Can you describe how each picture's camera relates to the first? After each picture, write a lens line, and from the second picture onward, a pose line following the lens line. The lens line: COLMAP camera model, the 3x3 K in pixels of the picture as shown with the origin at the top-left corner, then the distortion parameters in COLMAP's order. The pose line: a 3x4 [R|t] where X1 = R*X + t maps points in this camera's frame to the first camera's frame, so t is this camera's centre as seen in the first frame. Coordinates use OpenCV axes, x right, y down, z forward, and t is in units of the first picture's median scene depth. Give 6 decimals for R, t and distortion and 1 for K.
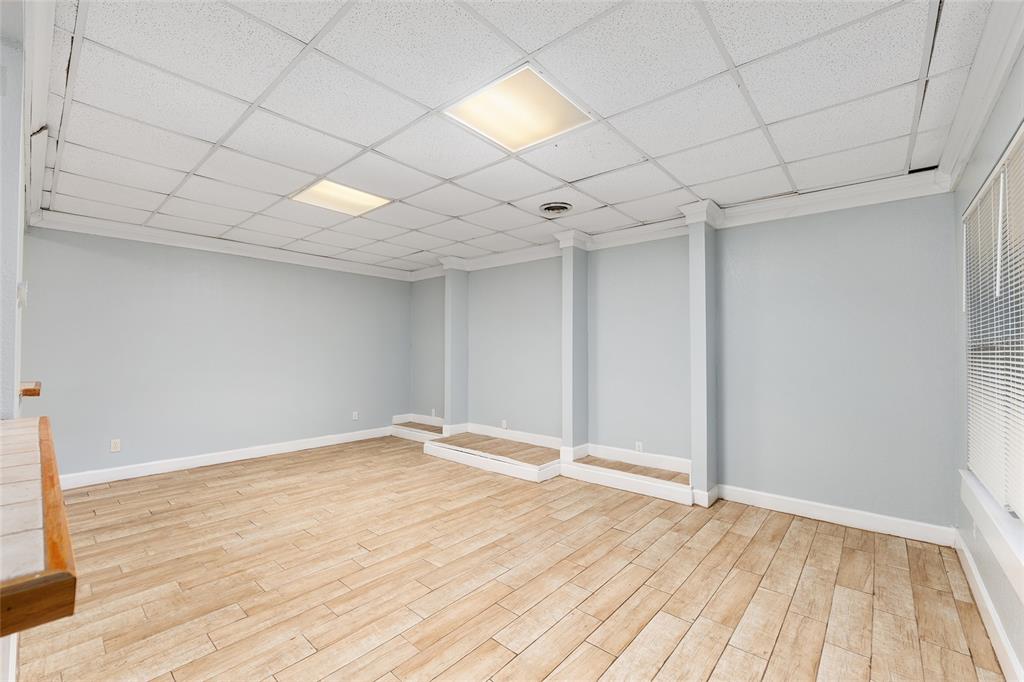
lens RADIAL K [[421.8, 0, 522.7], [0, 421.8, 347.0], [0, 0, 1]] dist [-0.012002, 0.000333]
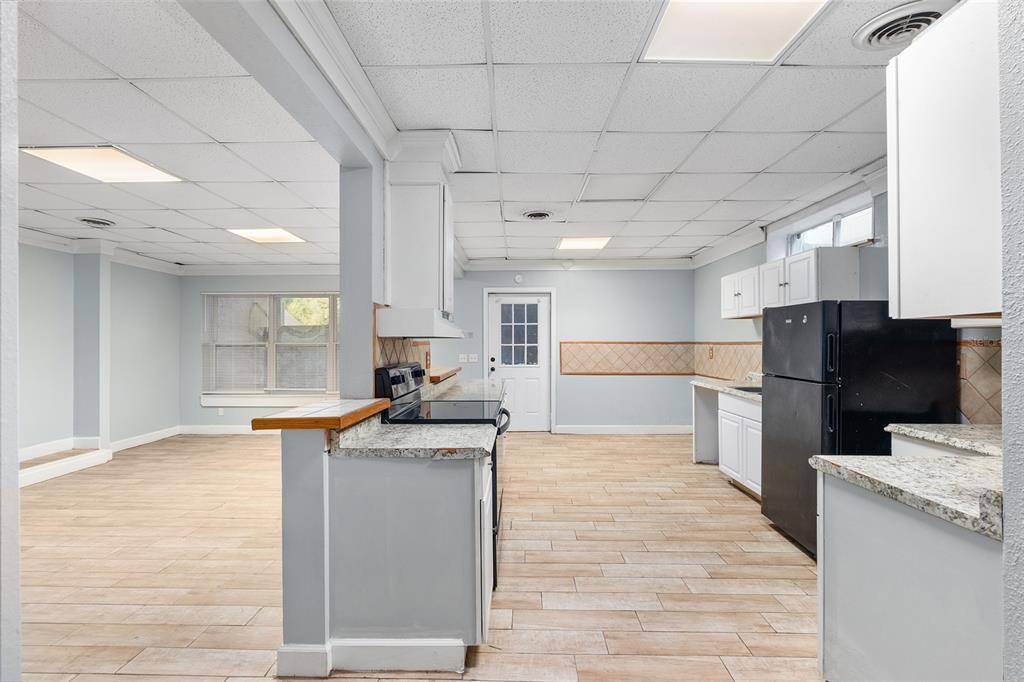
lens RADIAL K [[439.3, 0, 511.0], [0, 439.3, 345.2], [0, 0, 1]] dist [-0.011047, -0.000078]
pose [[-0.642837, -0.006855, 0.765972, -1.635711], [-0.008471, 0.999962, 0.001840, -0.013362], [-0.765956, -0.005306, -0.642871, 0.988746]]
